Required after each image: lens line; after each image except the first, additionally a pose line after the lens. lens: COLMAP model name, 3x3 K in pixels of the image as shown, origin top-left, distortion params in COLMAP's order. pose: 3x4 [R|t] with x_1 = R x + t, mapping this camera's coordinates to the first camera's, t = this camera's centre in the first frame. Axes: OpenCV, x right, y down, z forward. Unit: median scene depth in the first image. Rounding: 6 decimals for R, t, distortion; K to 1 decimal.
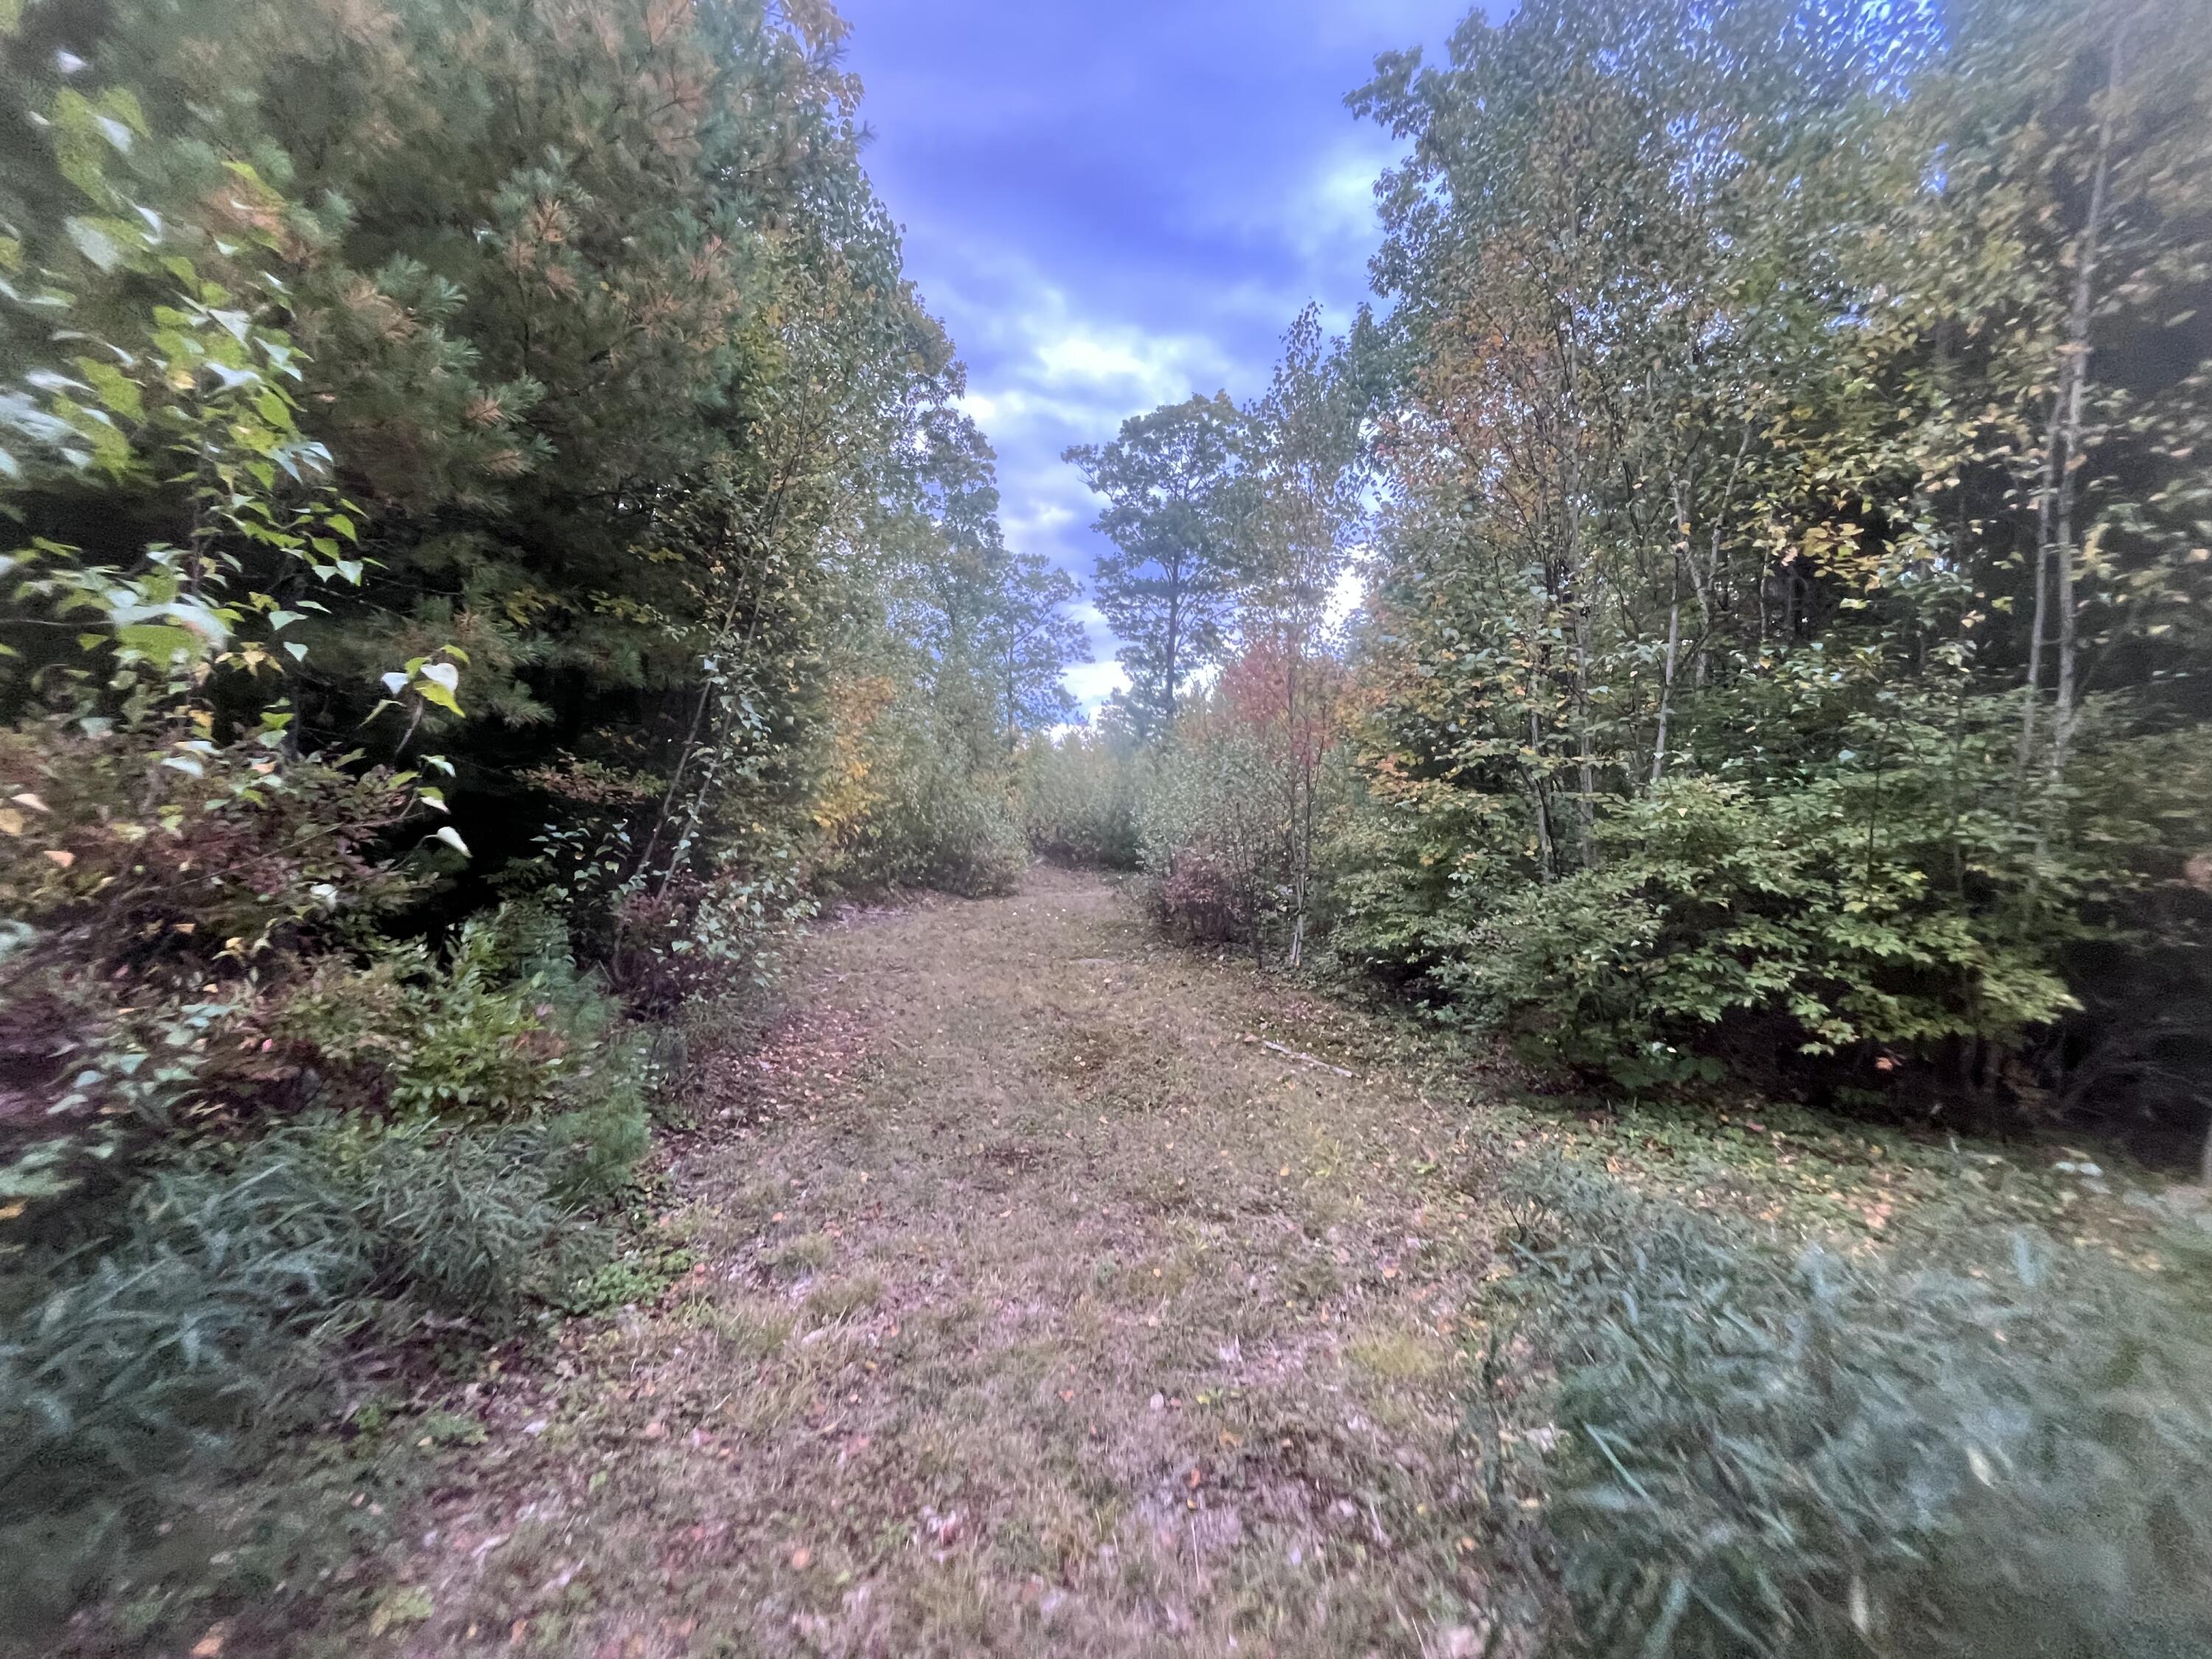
lens RADIAL K [[889.9, 0, 1102.6], [0, 889.9, 832.5], [0, 0, 1]] dist [-0.000350, -0.000644]
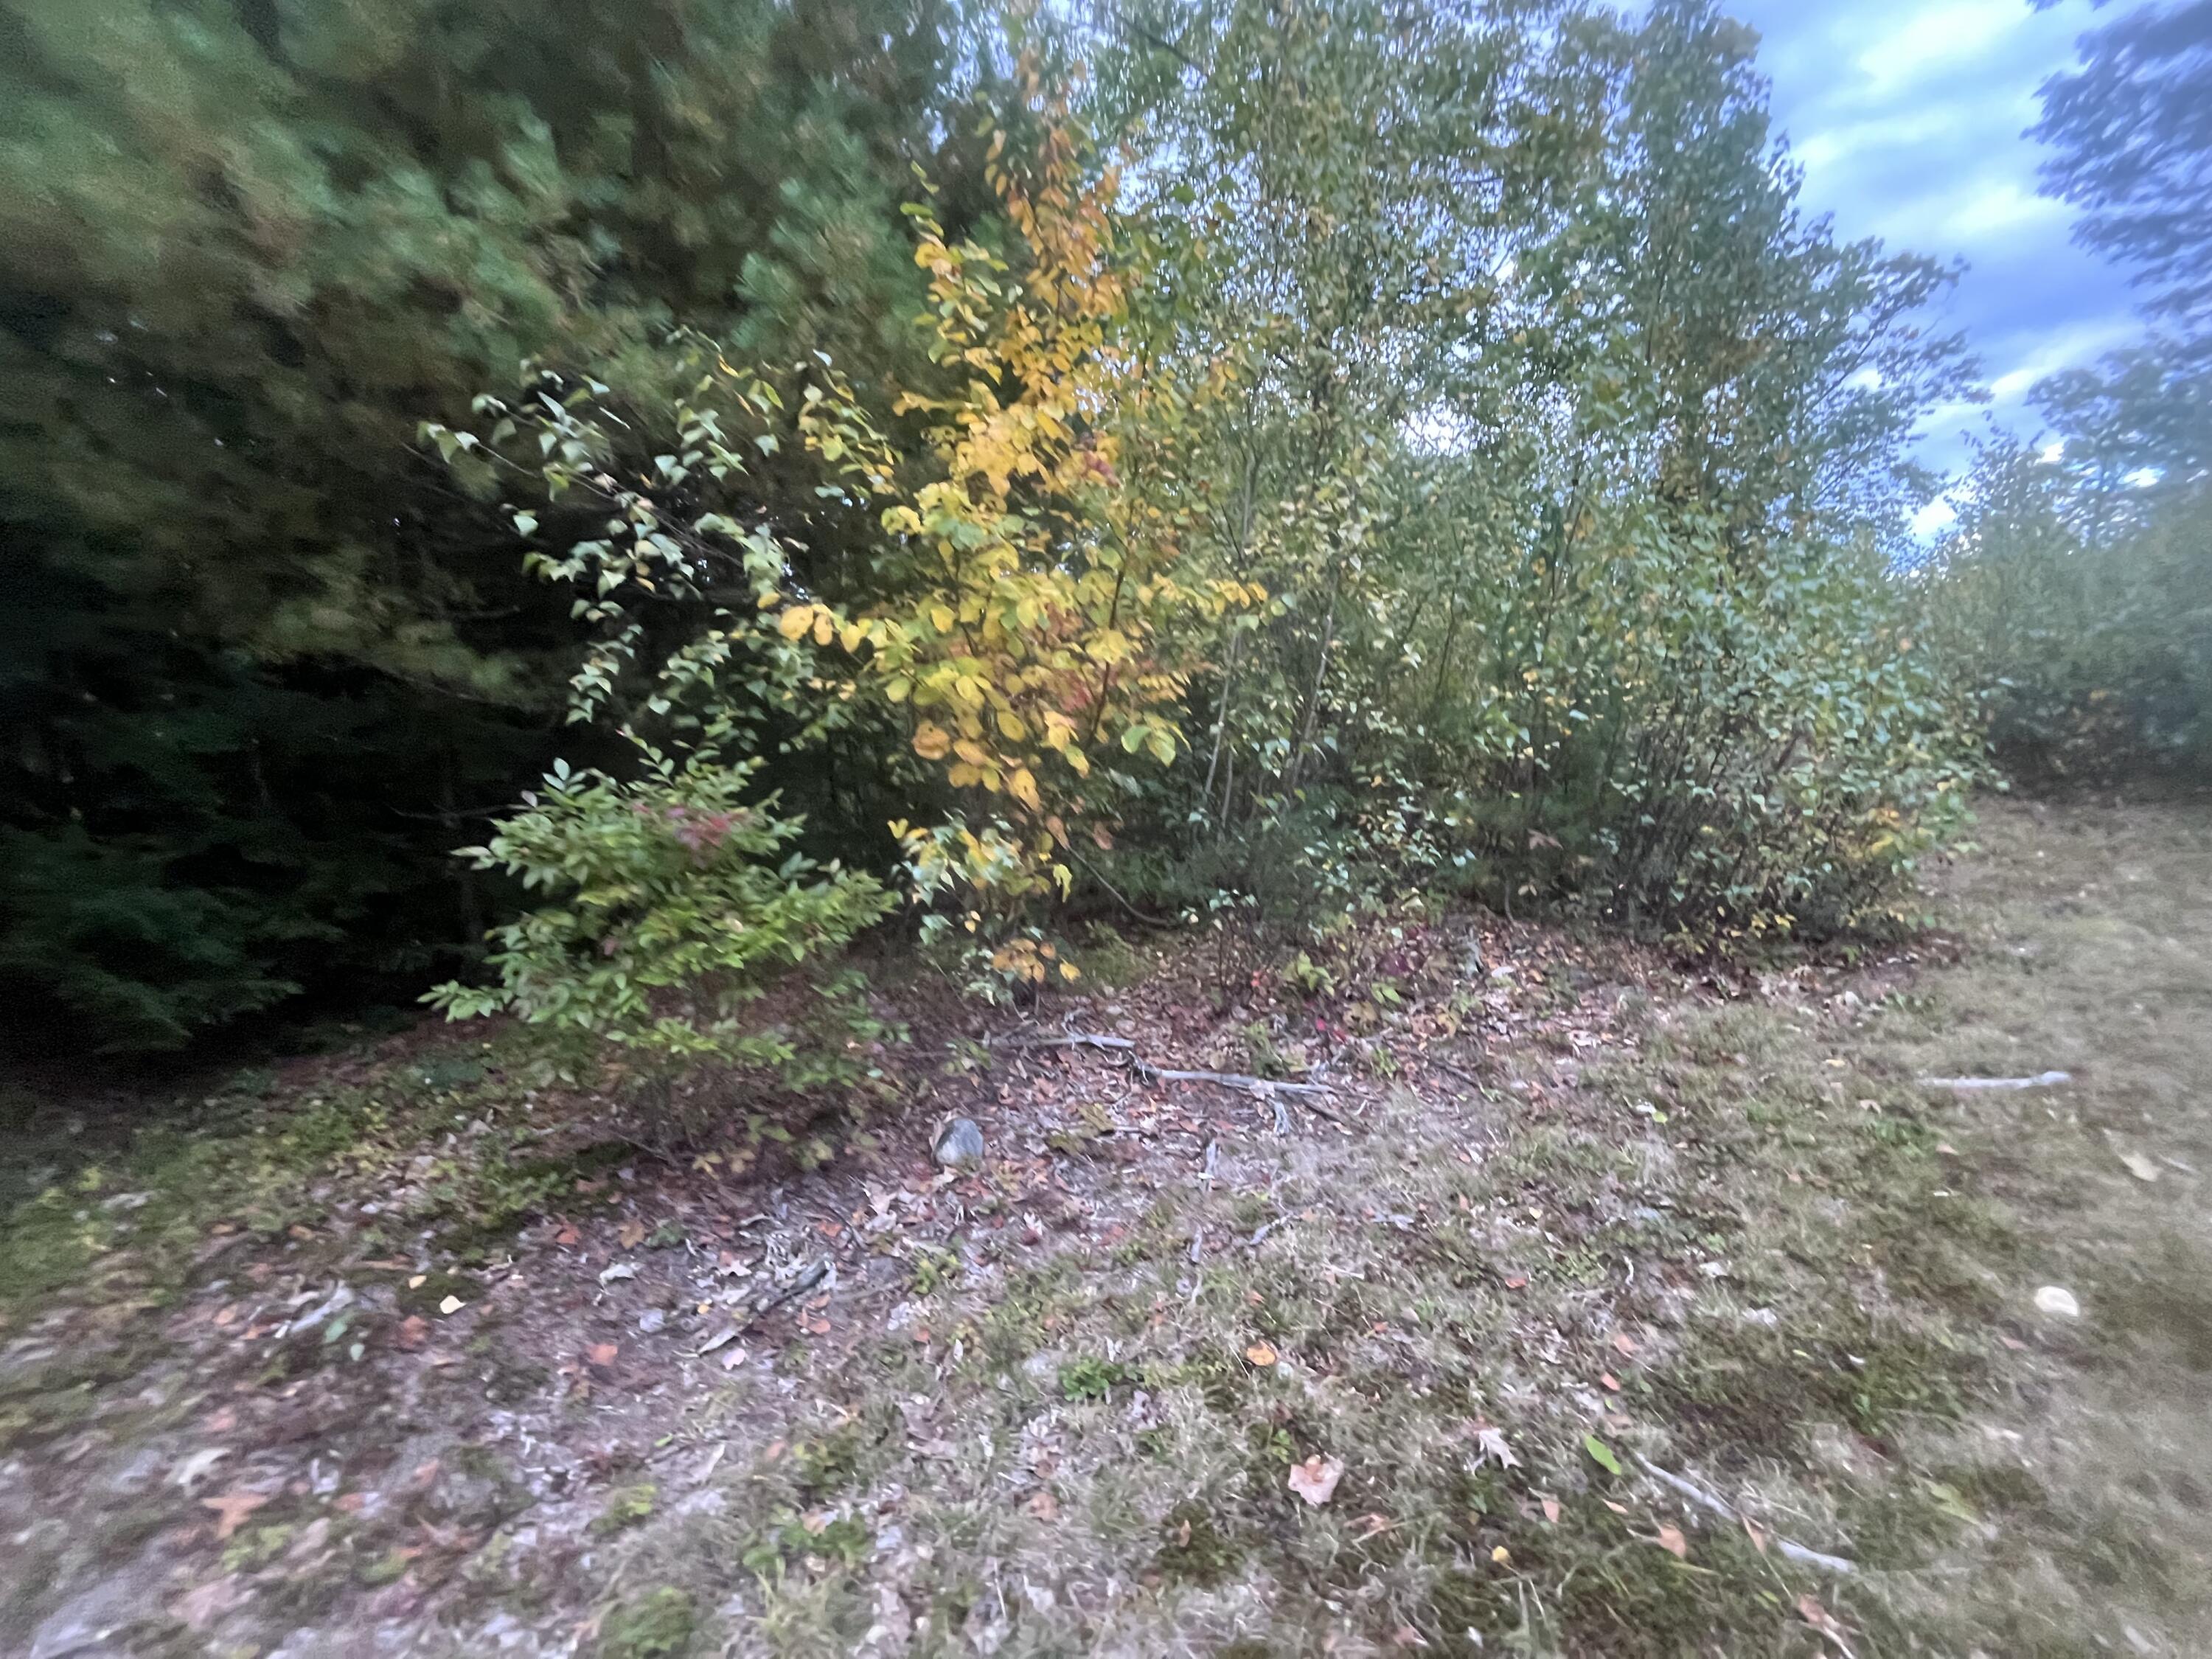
lens RADIAL K [[889.9, 0, 1086.7], [0, 889.9, 826.8], [0, 0, 1]] dist [-0.000350, -0.000644]
pose [[0.712255, 0.024117, -0.701507, -0.330982], [0.044218, 0.995883, 0.079133, 0.008276], [0.700527, -0.087382, 0.708256, 2.429689]]
